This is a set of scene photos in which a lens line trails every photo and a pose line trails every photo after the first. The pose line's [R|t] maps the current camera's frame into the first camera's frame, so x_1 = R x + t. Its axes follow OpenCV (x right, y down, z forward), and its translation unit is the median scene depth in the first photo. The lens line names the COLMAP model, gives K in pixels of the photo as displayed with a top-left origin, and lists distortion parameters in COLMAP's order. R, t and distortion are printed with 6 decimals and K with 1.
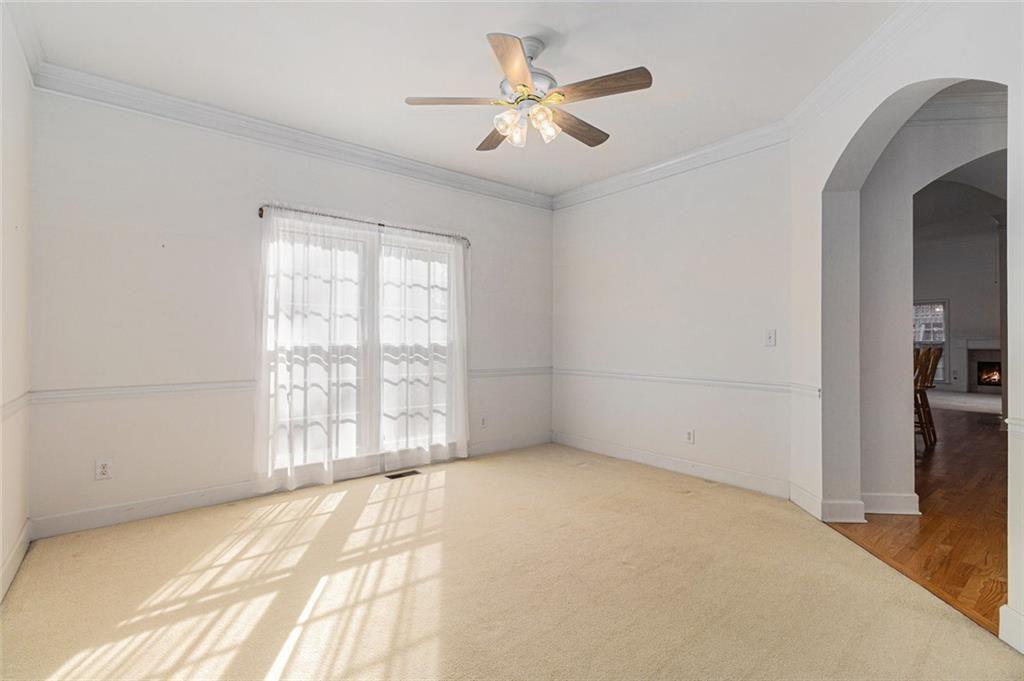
lens RADIAL K [[471.4, 0, 509.3], [0, 471.4, 336.1], [0, 0, 1]] dist [0.004802, 0.000892]
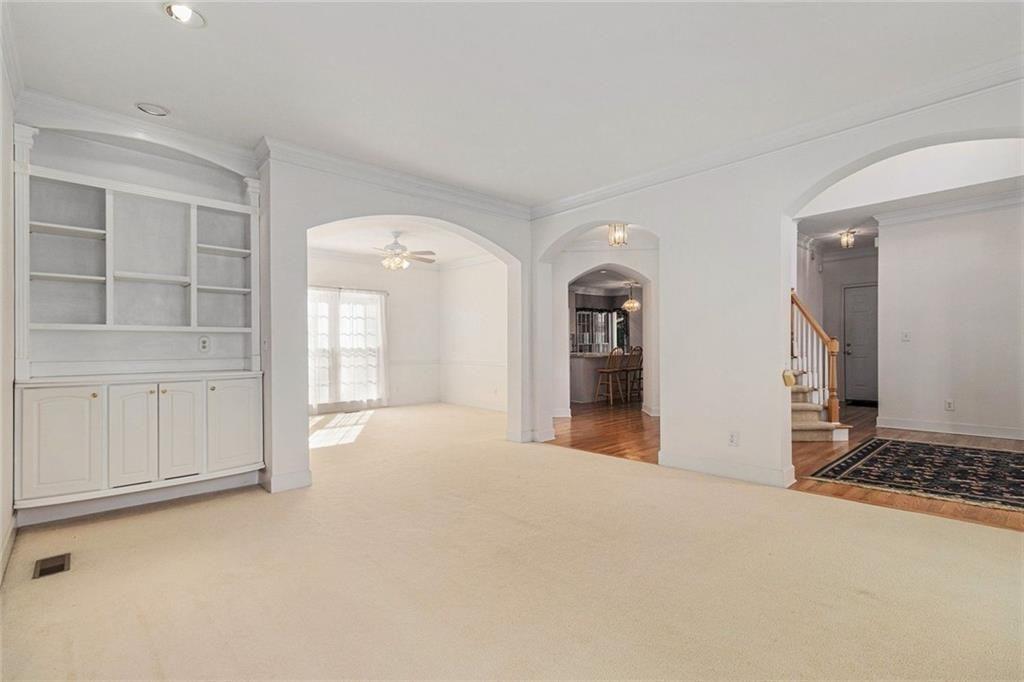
lens RADIAL K [[471.4, 0, 509.9], [0, 471.4, 343.3], [0, 0, 1]] dist [0.004802, 0.000892]
pose [[0.998021, -0.007634, 0.062412, 0.306875], [0.006851, 0.999895, 0.012751, -0.020713], [-0.062503, -0.012298, 0.997969, -0.997993]]
